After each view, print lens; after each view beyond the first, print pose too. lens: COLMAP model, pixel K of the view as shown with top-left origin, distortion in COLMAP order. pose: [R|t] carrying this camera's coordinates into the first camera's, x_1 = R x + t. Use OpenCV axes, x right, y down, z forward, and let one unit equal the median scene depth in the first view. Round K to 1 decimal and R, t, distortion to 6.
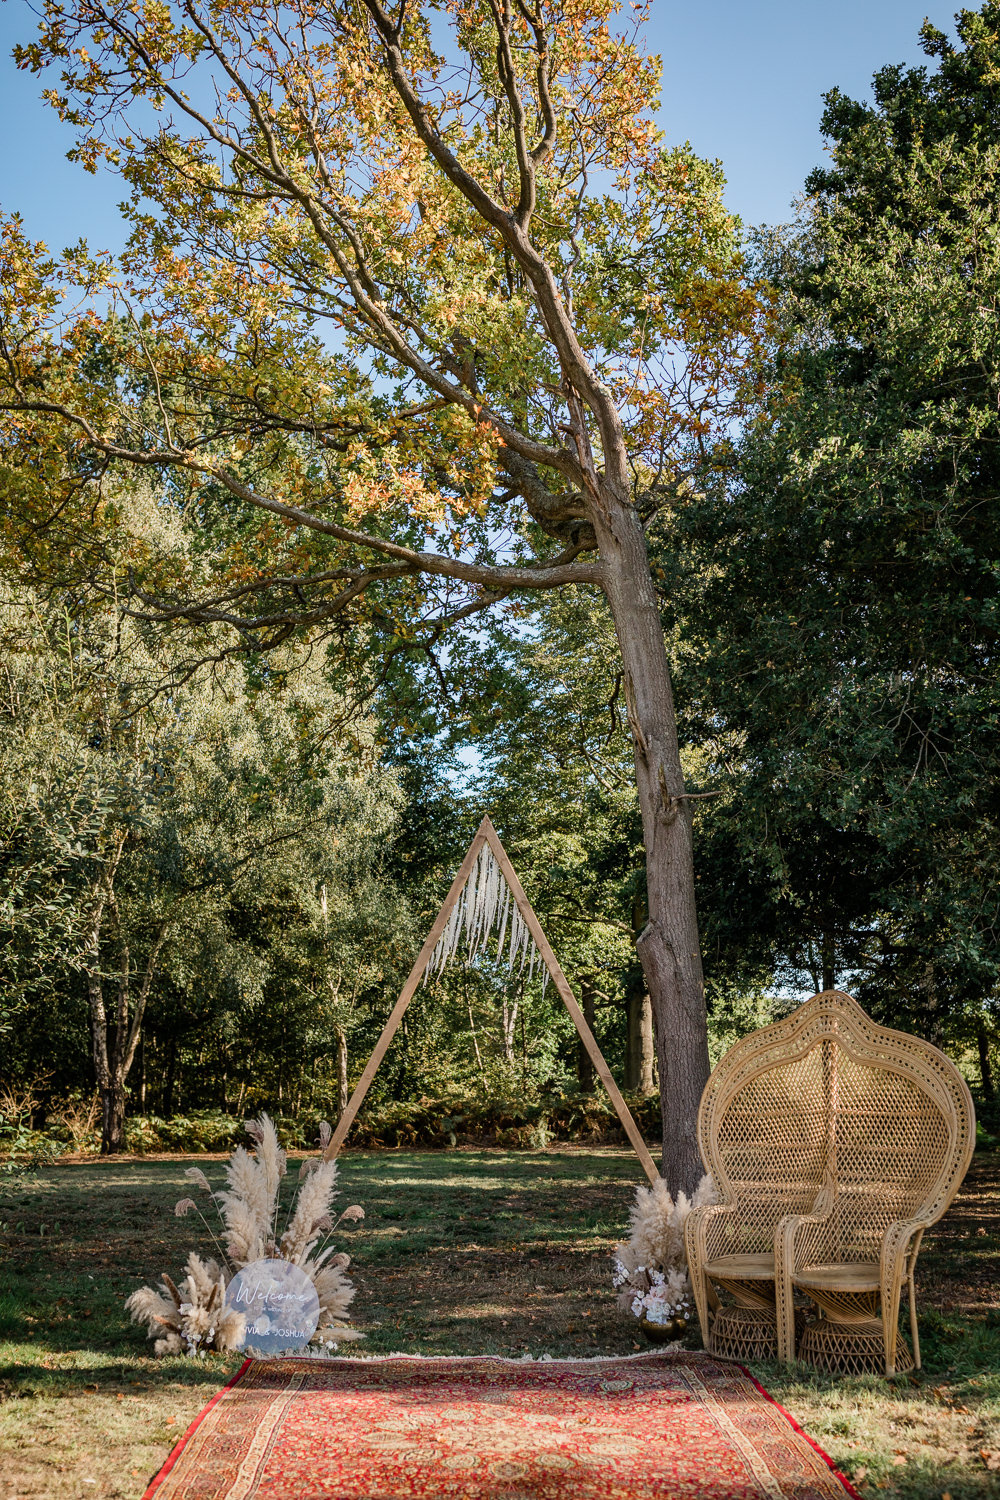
lens RADIAL K [[1524.0, 0, 503.6], [0, 1524.0, 752.6], [0, 0, 1]] dist [0.002454, 0.000000]
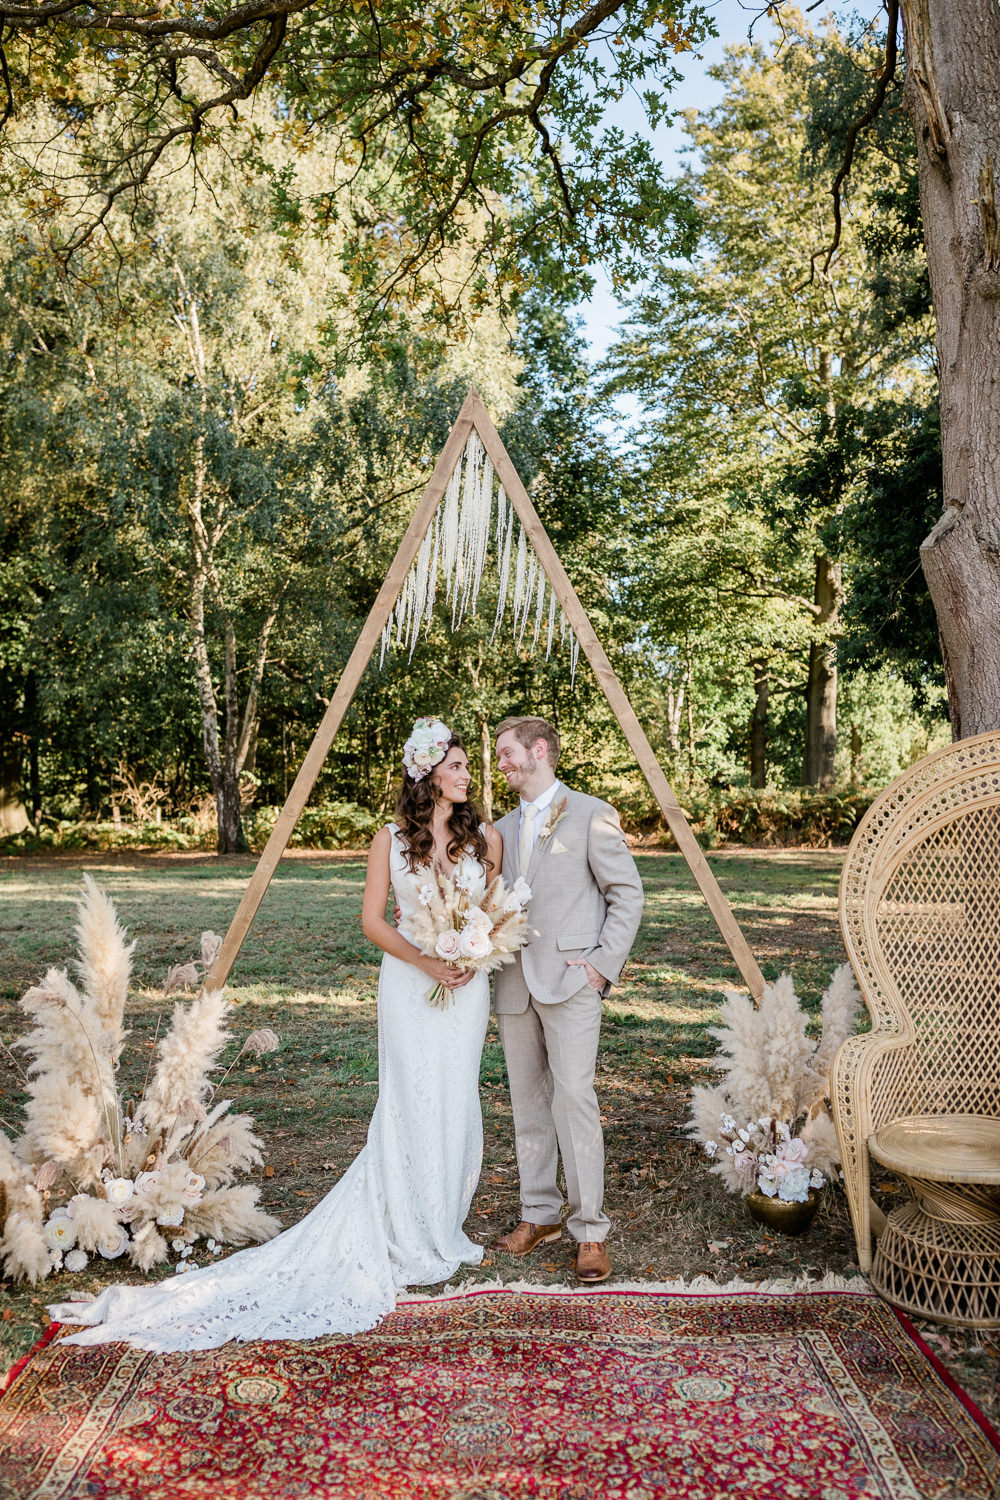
lens RADIAL K [[1524.0, 0, 502.0], [0, 1524.0, 747.4], [0, 0, 1]] dist [0.002454, 0.000000]
pose [[0.993972, 0.004150, -0.109554, 0.001929], [0.017687, 0.980123, 0.197598, 0.020862], [0.108196, -0.198345, 0.974142, 0.117684]]
